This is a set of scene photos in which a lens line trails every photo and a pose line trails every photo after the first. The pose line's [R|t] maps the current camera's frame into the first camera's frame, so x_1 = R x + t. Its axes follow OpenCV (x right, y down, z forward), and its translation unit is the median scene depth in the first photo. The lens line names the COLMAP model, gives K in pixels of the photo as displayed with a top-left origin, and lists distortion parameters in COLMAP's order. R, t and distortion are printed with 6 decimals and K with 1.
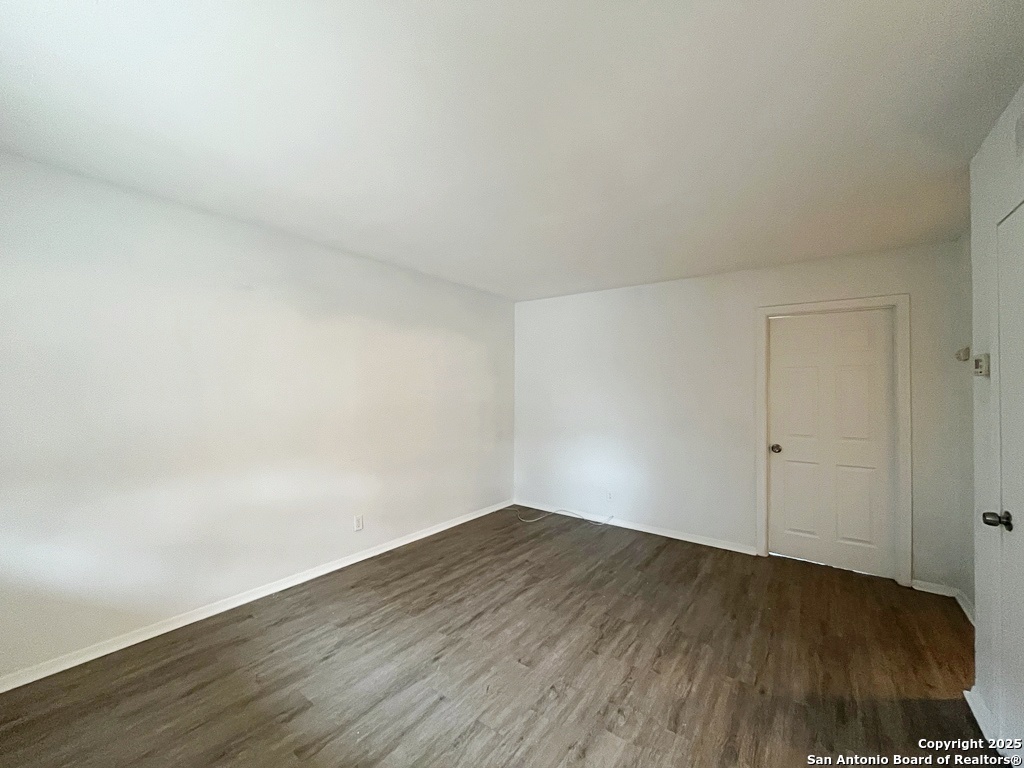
lens RADIAL K [[412.7, 0, 515.2], [0, 412.7, 385.4], [0, 0, 1]] dist [-0.003914, -0.000206]
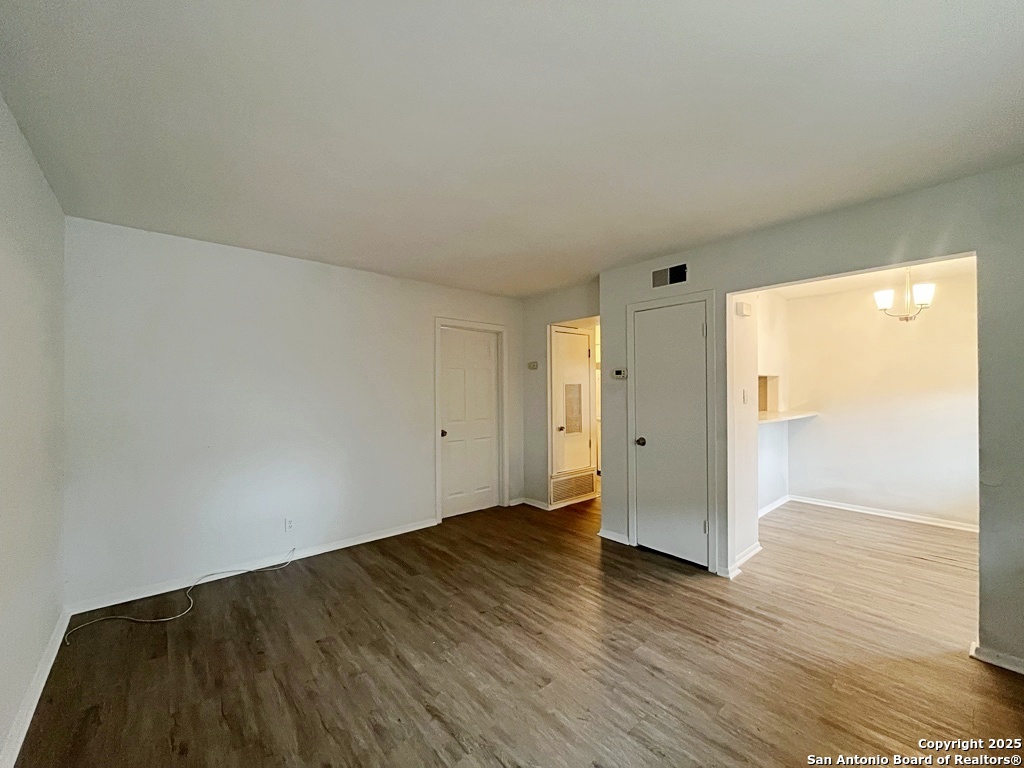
lens RADIAL K [[412.7, 0, 514.4], [0, 412.7, 385.0], [0, 0, 1]] dist [-0.003914, -0.000206]
pose [[0.220835, -0.002948, 0.975307, -0.633738], [-0.004693, 0.999981, 0.004085, 0.002107], [-0.975300, -0.005479, 0.220817, 0.617447]]
